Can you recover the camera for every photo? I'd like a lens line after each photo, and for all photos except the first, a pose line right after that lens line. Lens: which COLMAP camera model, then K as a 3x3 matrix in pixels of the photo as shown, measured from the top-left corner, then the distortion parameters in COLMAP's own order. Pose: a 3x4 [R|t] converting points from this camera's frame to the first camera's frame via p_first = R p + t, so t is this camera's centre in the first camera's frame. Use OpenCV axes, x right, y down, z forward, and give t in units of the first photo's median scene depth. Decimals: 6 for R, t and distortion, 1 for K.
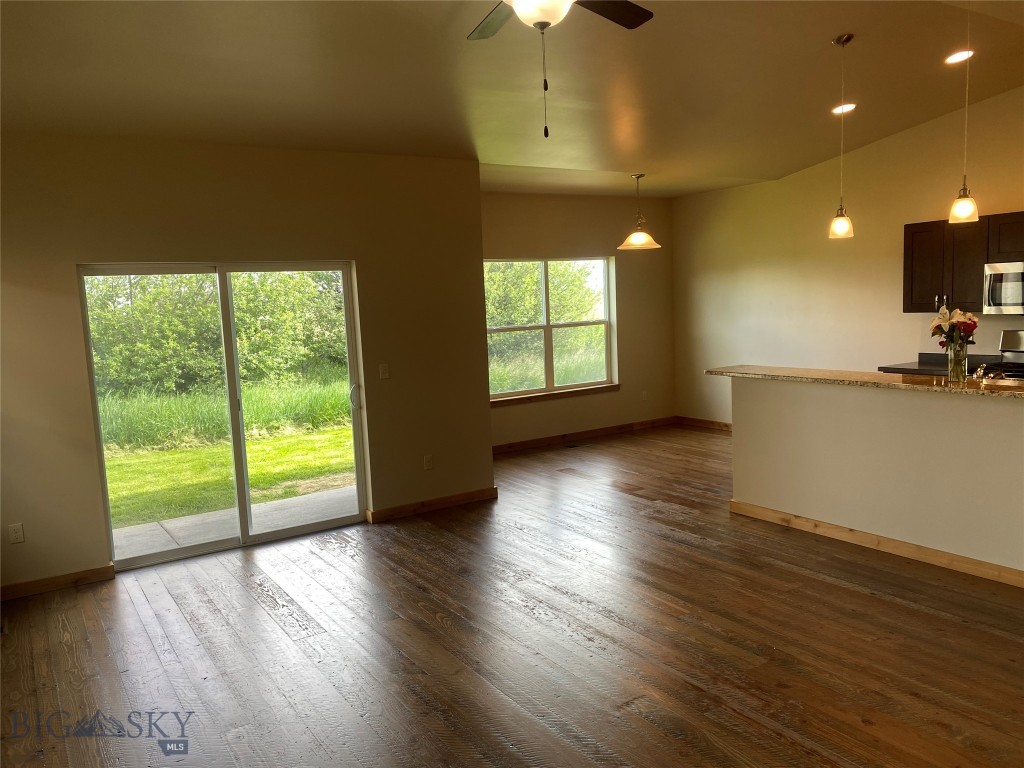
lens RADIAL K [[773.9, 0, 512.0], [0, 773.9, 384.0], [0, 0, 1]] dist [-0.048707, 0.001632]
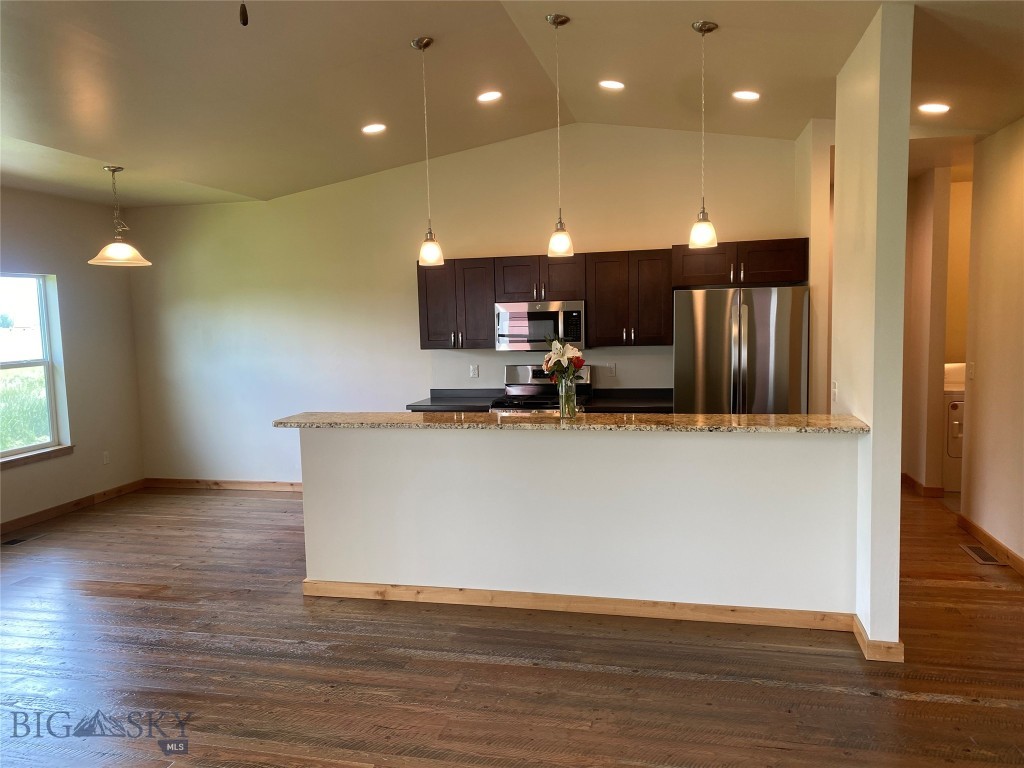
lens RADIAL K [[760.2, 0, 512.0], [0, 760.2, 384.0], [0, 0, 1]] dist [0.035757, -0.045102]
pose [[0.713925, -0.030025, 0.699579, -0.116759], [0.064895, 0.997618, -0.023409, -0.022506], [-0.697209, 0.062111, 0.714172, 0.275191]]
